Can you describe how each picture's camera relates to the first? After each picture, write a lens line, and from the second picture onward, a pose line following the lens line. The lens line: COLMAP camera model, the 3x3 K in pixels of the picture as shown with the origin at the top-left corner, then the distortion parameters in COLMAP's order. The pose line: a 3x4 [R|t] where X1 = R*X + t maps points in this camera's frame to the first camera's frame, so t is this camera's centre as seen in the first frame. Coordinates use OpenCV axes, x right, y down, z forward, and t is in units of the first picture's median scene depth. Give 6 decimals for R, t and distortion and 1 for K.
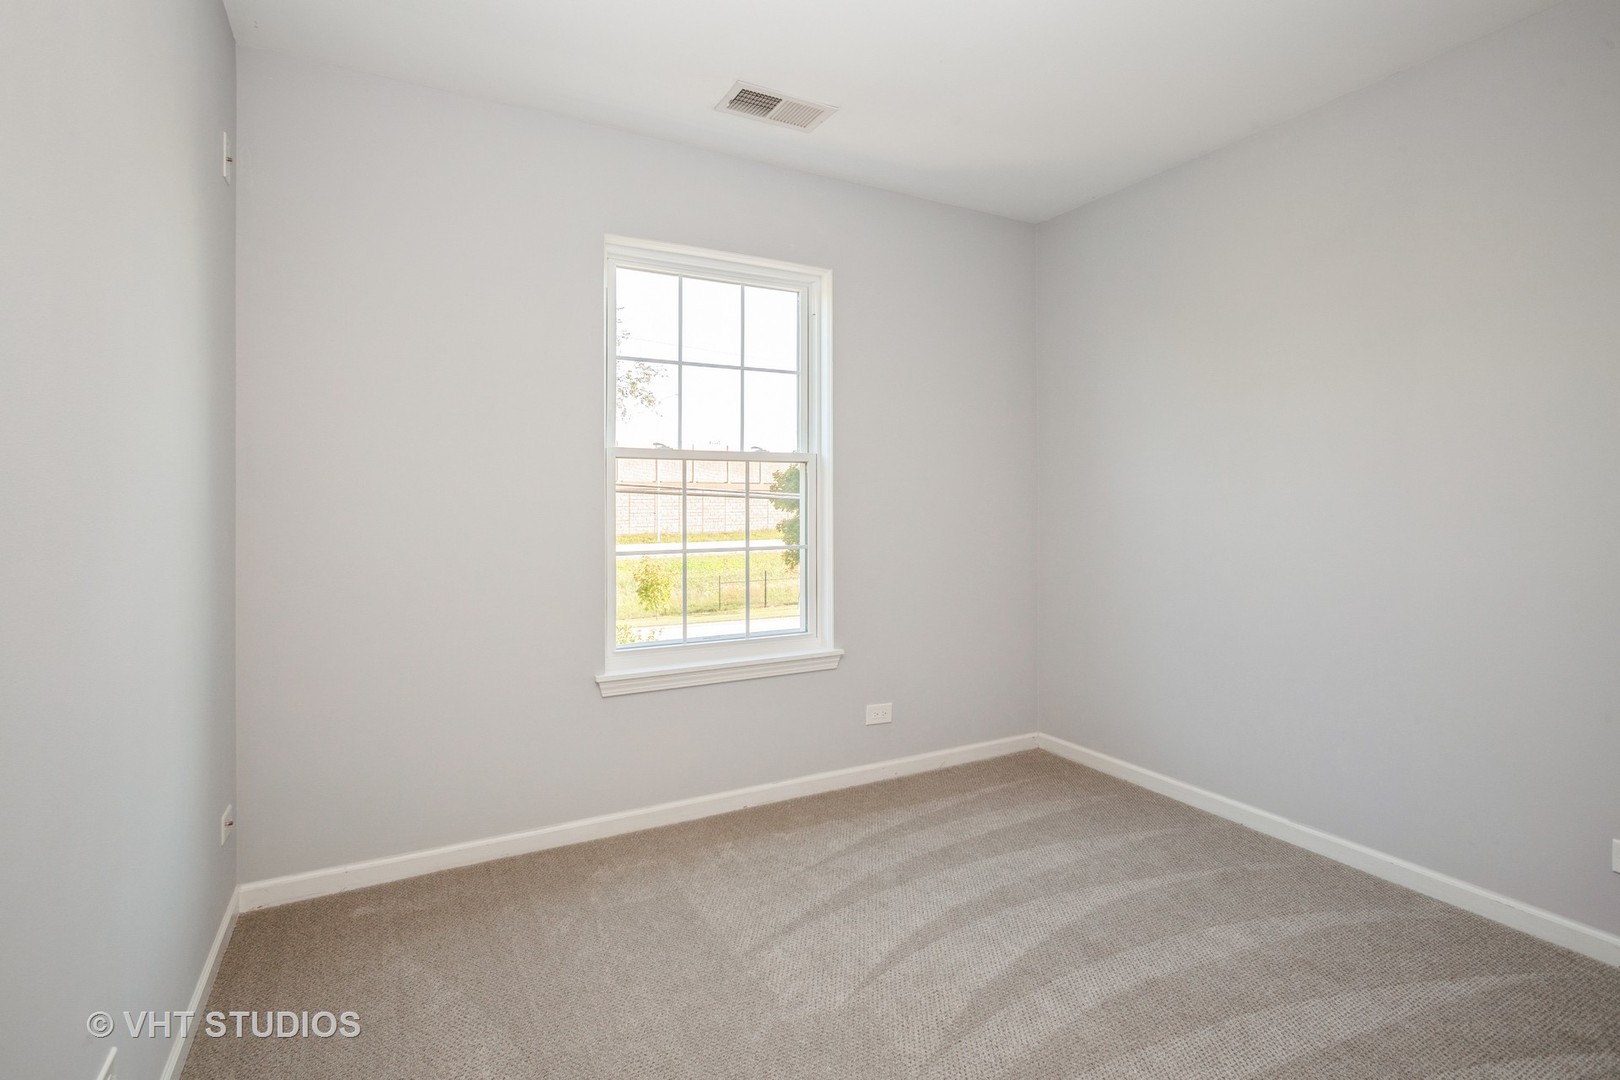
lens RADIAL K [[833.4, 0, 810.9], [0, 833.4, 507.3], [0, 0, 1]] dist [0.001281, 0.000239]
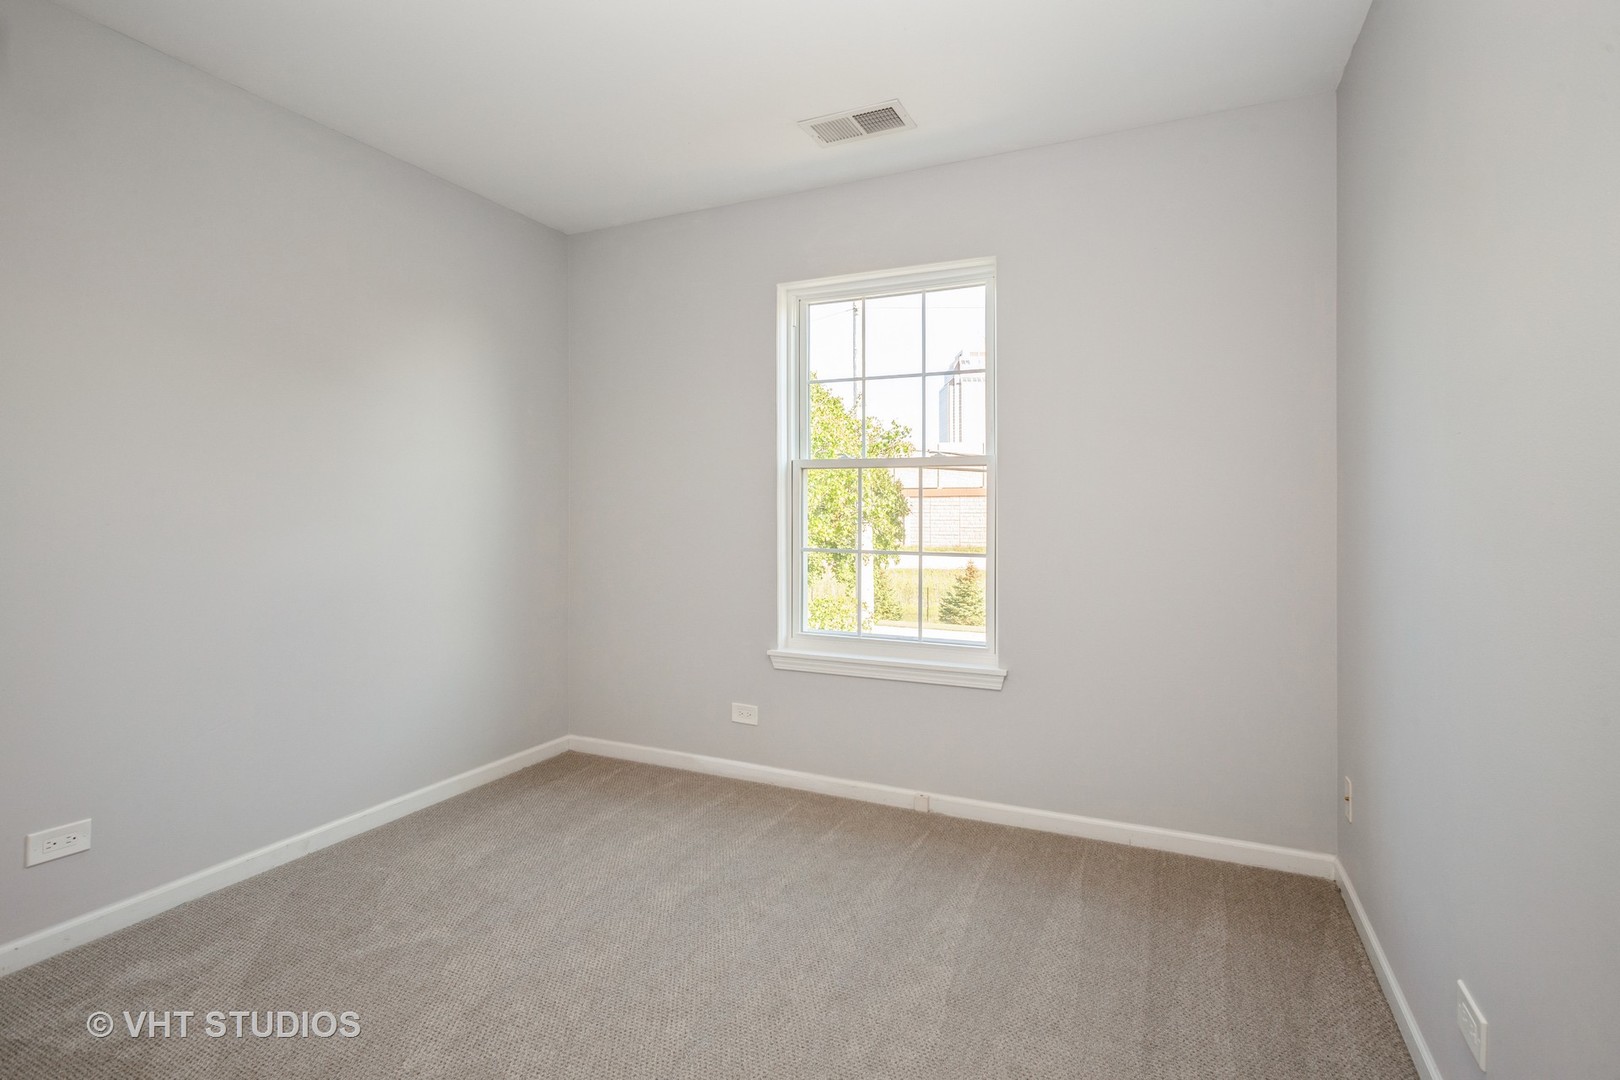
lens RADIAL K [[795.3, 0, 814.8], [0, 795.3, 518.7], [0, 0, 1]] dist [-0.040394, 0.000768]
pose [[0.574652, 0.014023, -0.818277, 0.634030], [-0.002798, 0.999881, 0.015170, -0.006938], [0.818393, -0.006428, 0.574623, 0.342298]]
